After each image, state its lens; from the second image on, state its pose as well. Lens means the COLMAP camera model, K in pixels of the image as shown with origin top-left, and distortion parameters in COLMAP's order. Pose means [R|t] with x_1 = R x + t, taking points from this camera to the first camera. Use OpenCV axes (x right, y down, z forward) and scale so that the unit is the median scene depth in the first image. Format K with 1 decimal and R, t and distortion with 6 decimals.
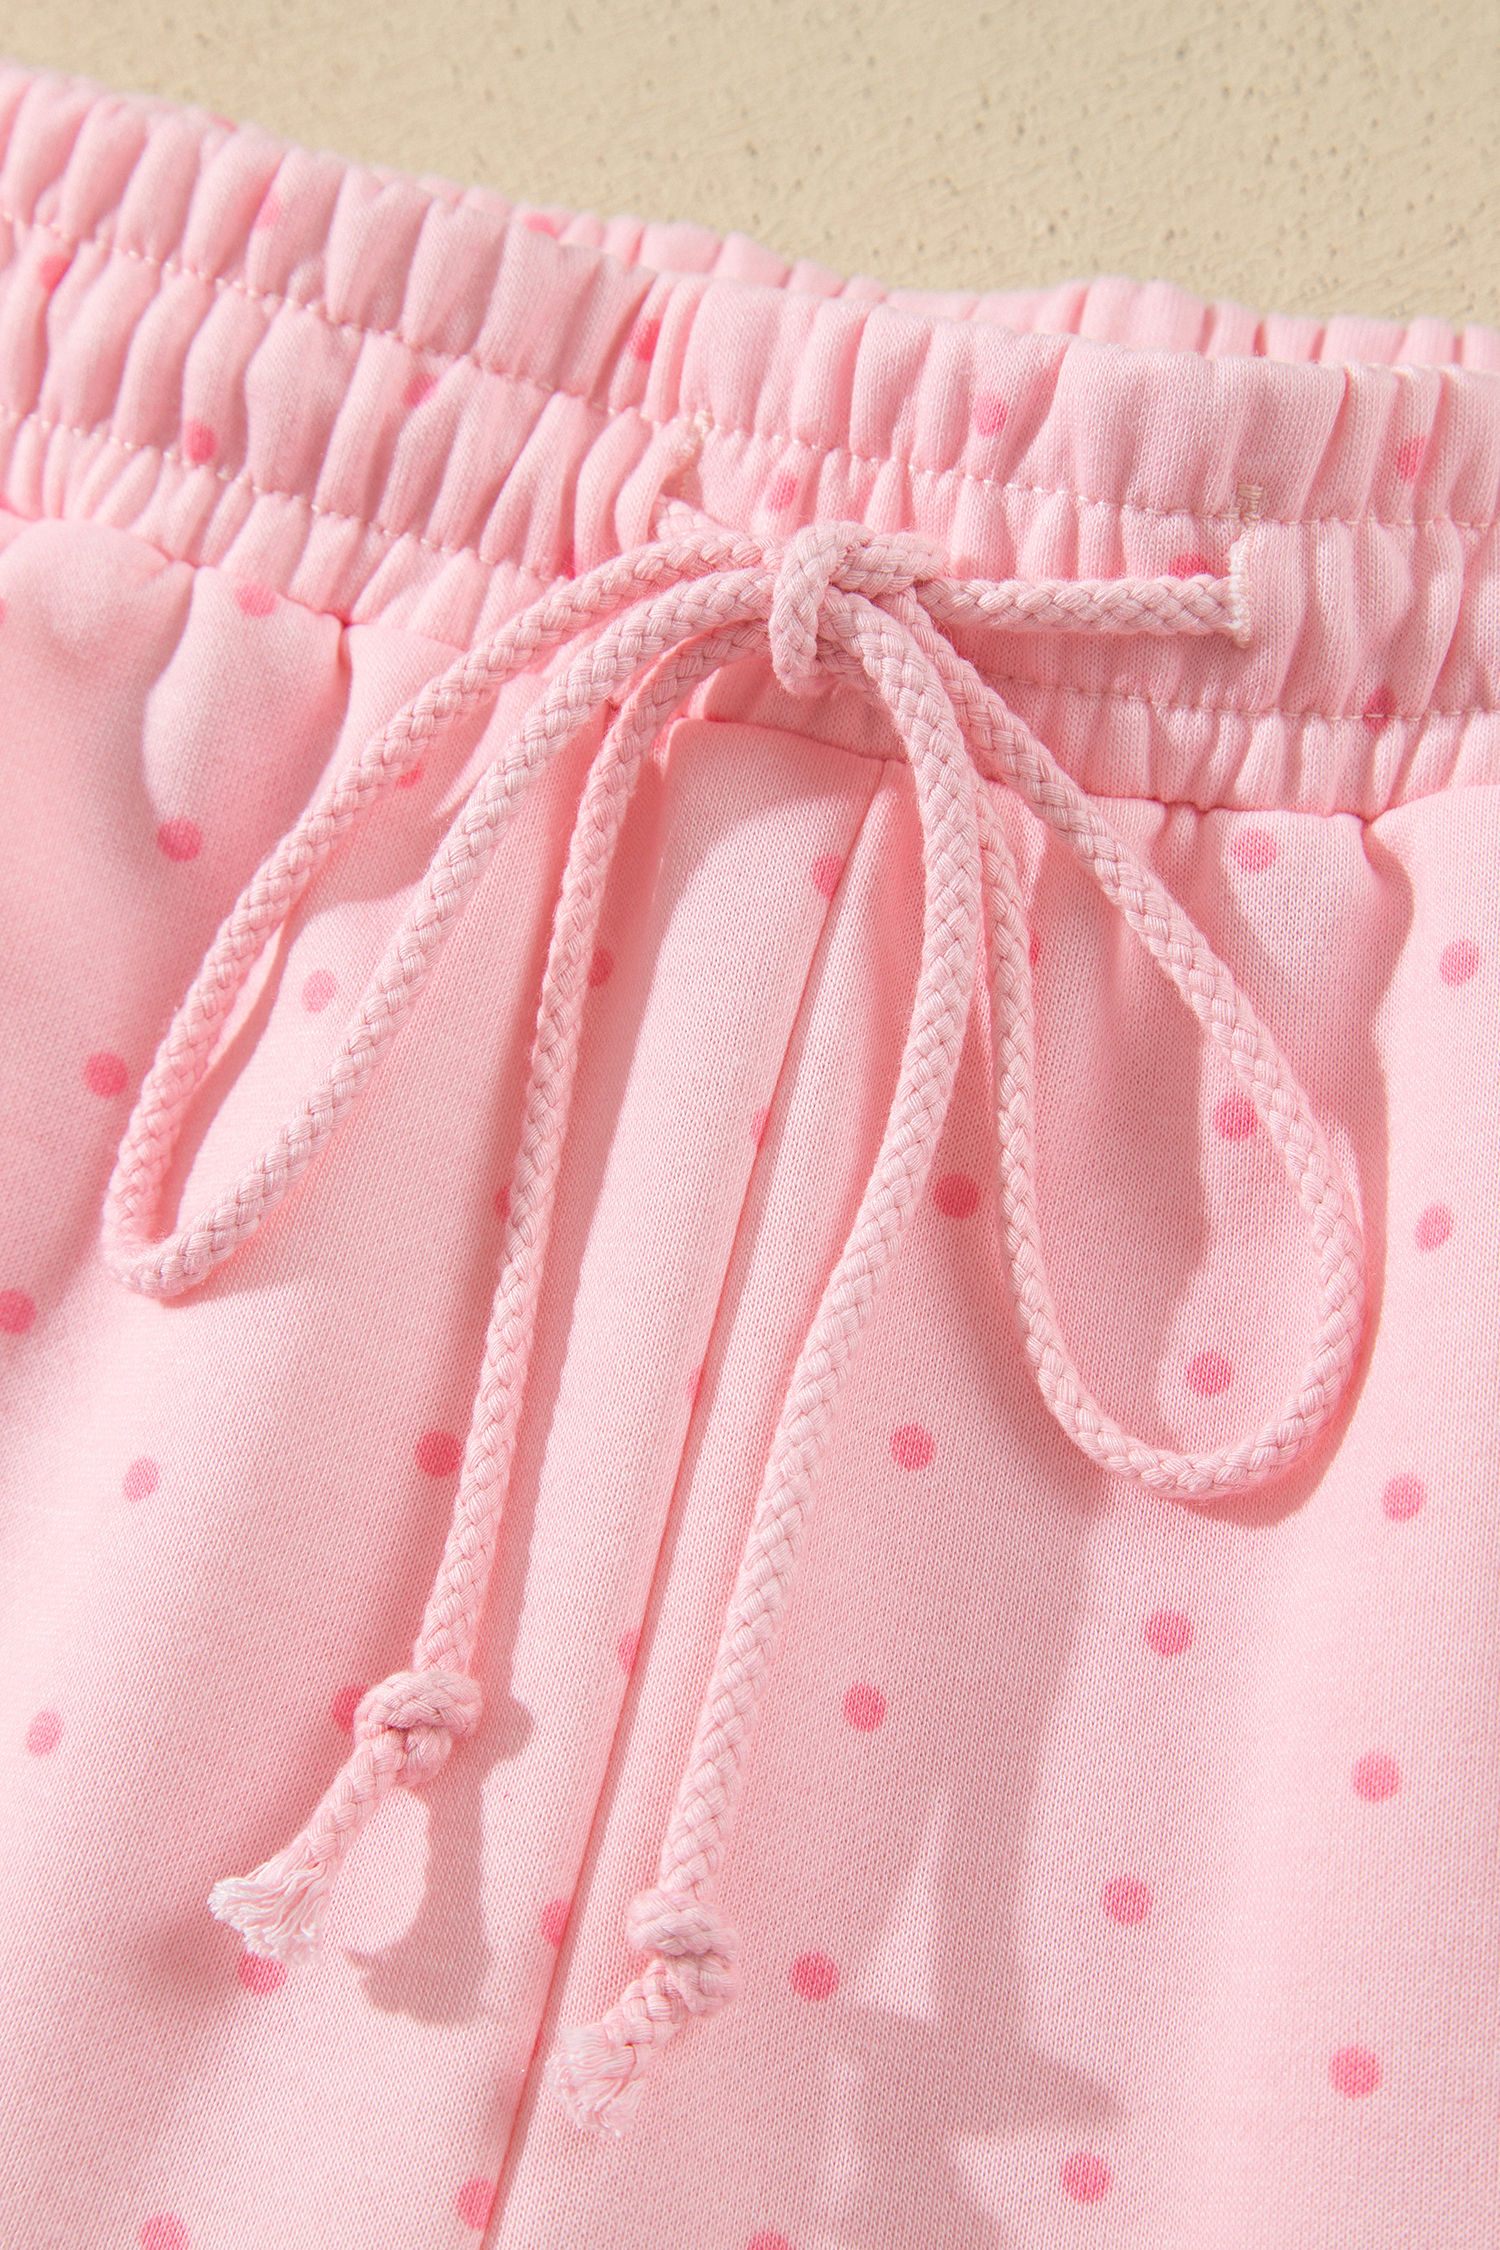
lens RADIAL K [[4324.6, 0, 746.4], [0, 4324.6, 1122.6], [0, 0, 1]] dist [-0.000539, 0.000000]
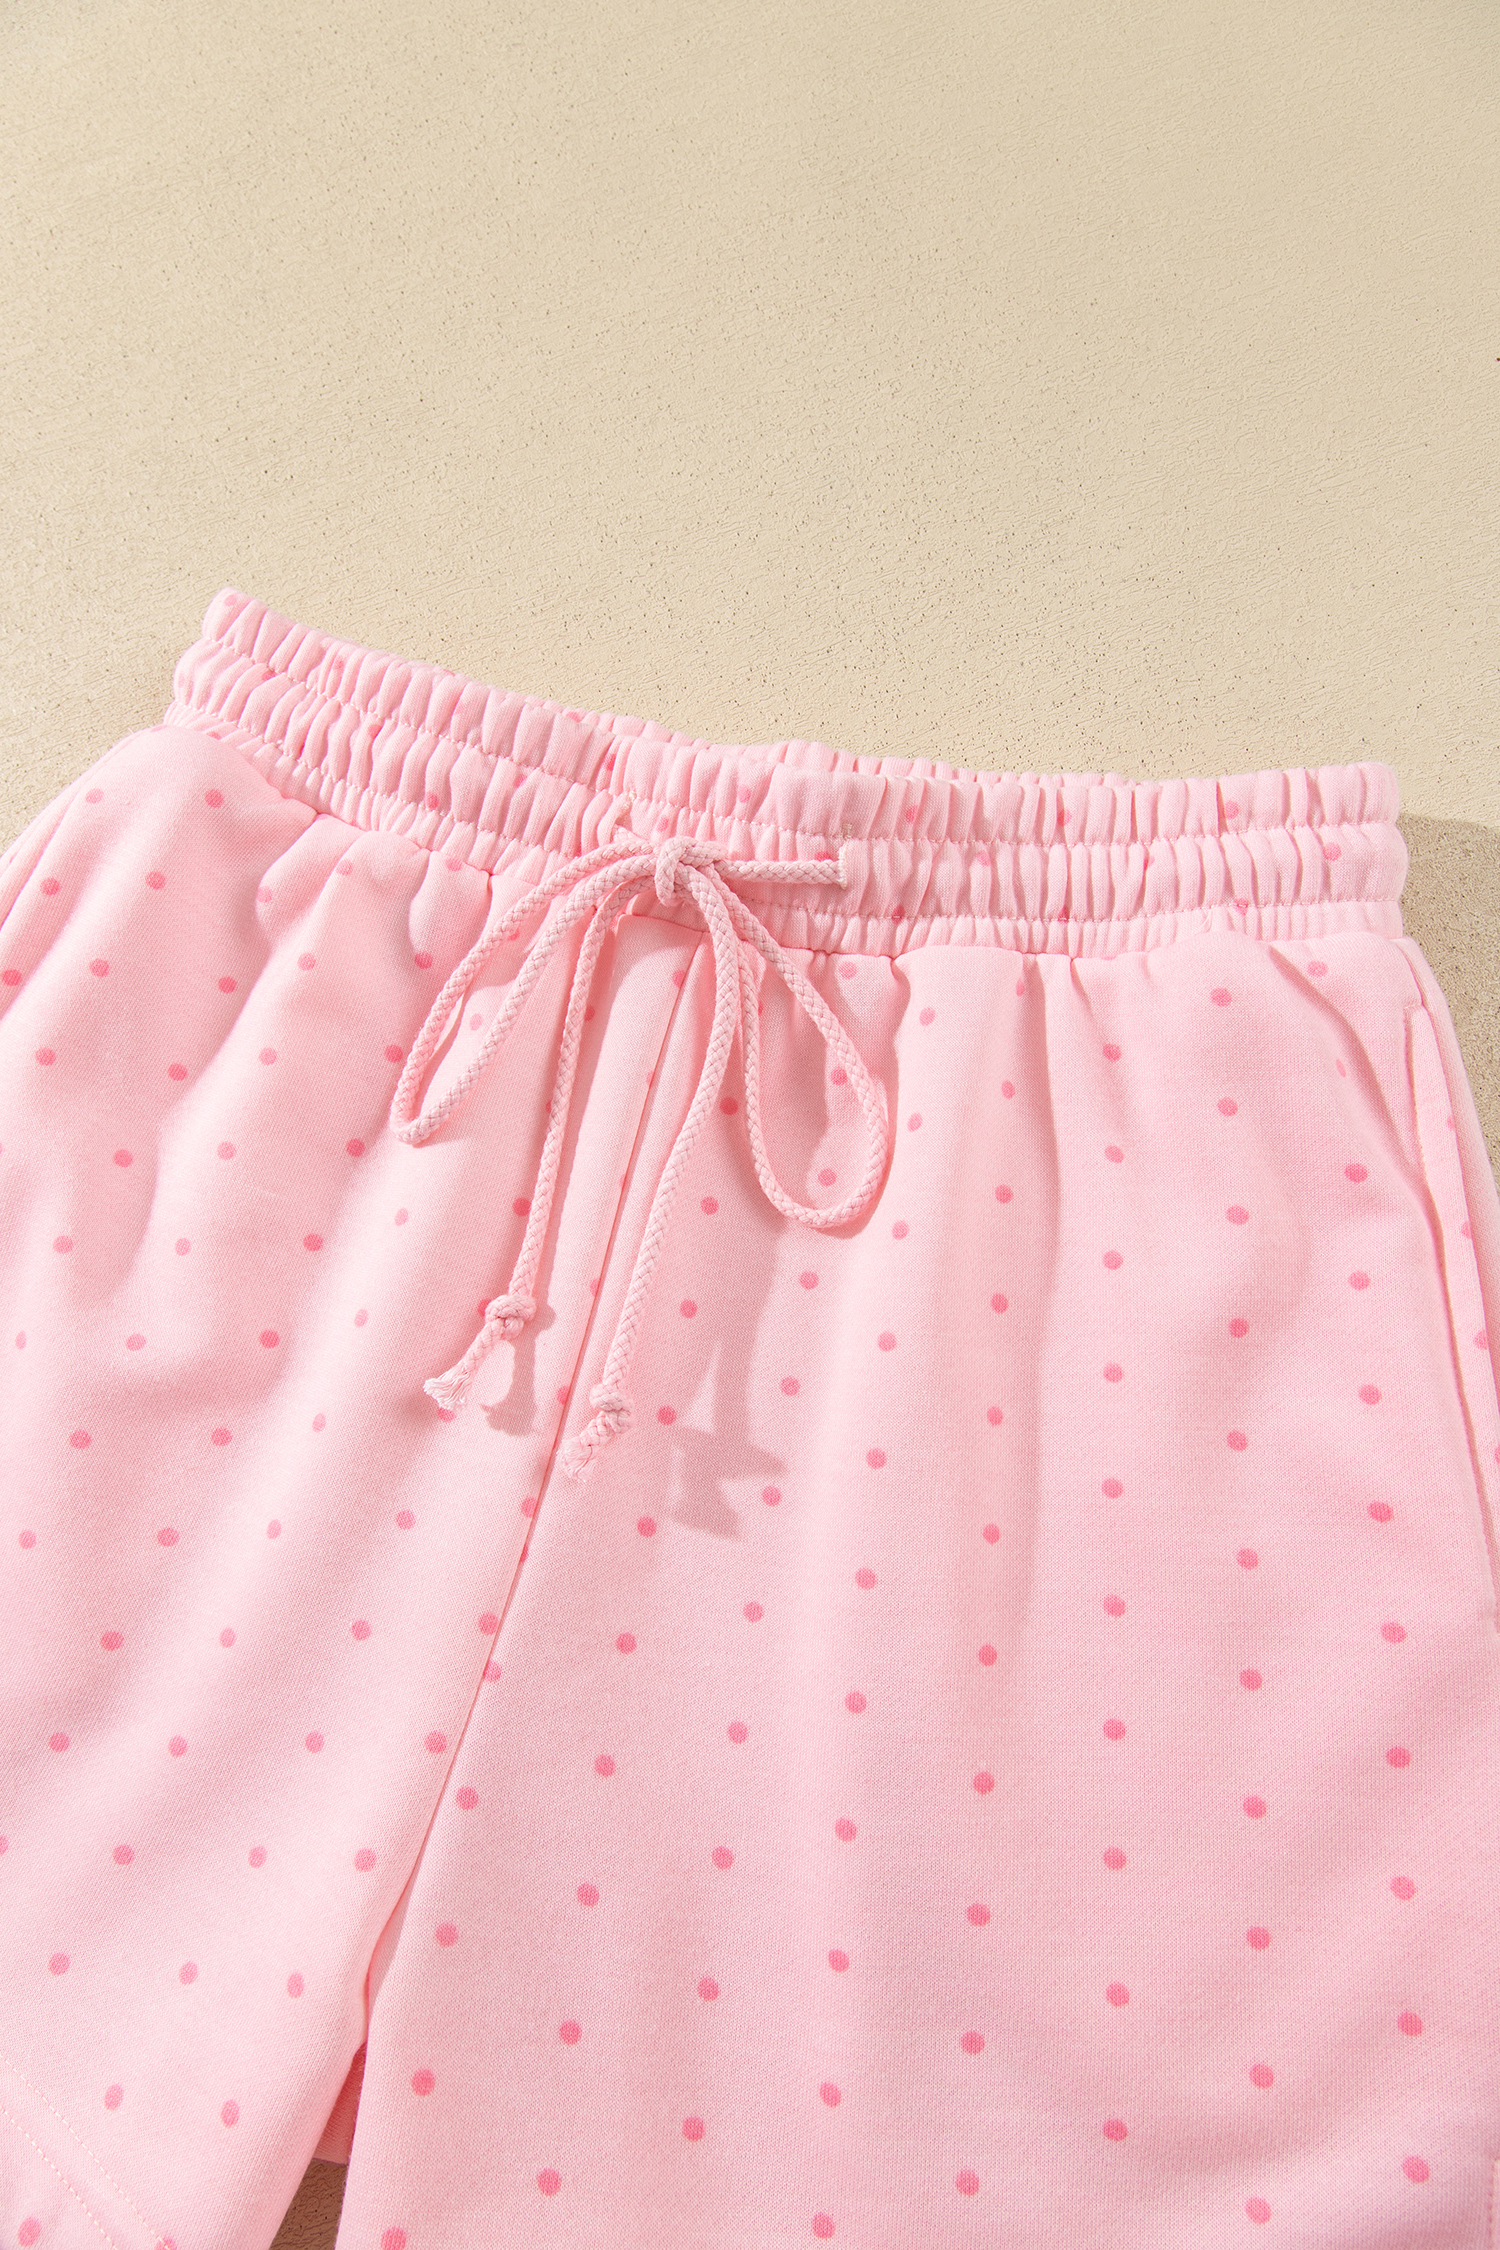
lens RADIAL K [[1478.4, 0, 756.7], [0, 1478.4, 1121.4], [0, 0, 1]] dist [0.004884, 0.001032]
pose [[0.999552, 0.008495, 0.028697, 0.040602], [-0.010034, 0.998495, 0.053922, -0.021091], [-0.028195, -0.054186, 0.998133, 0.137375]]
